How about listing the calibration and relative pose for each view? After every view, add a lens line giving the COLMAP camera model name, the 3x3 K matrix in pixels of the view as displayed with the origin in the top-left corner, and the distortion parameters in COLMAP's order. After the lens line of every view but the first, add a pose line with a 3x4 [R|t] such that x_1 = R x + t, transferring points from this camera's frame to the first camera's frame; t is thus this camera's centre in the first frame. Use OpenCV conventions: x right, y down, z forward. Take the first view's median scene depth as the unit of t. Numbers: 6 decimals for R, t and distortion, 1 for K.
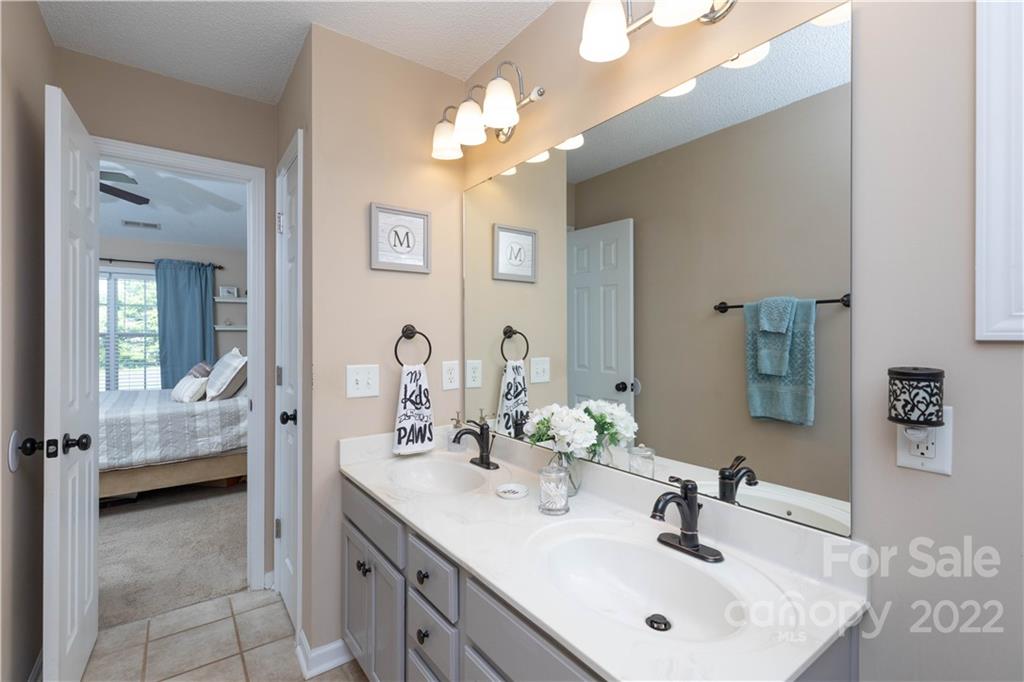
lens RADIAL K [[464.8, 0, 512.6], [0, 464.8, 342.5], [0, 0, 1]] dist [0.002819, 0.000248]
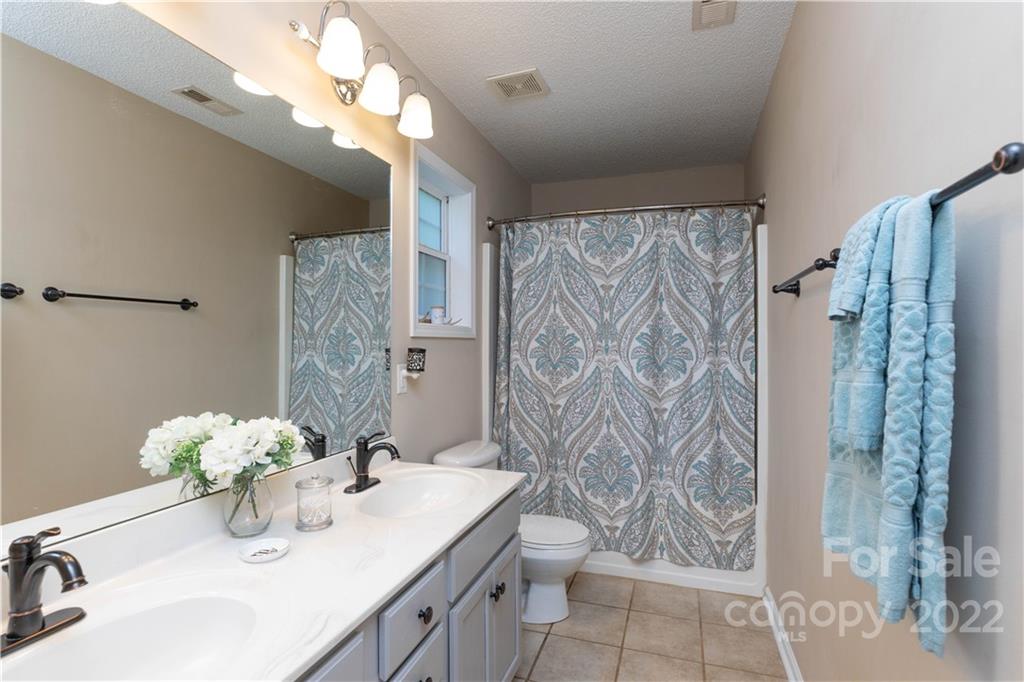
lens RADIAL K [[497.1, 0, 513.0], [0, 497.1, 340.9], [0, 0, 1]] dist [-0.002236, -0.000135]
pose [[-0.578173, -0.010359, 0.815848, -1.092715], [-0.013345, 0.999906, 0.003239, 0.004223], [-0.815805, -0.009015, -0.578257, 1.512212]]
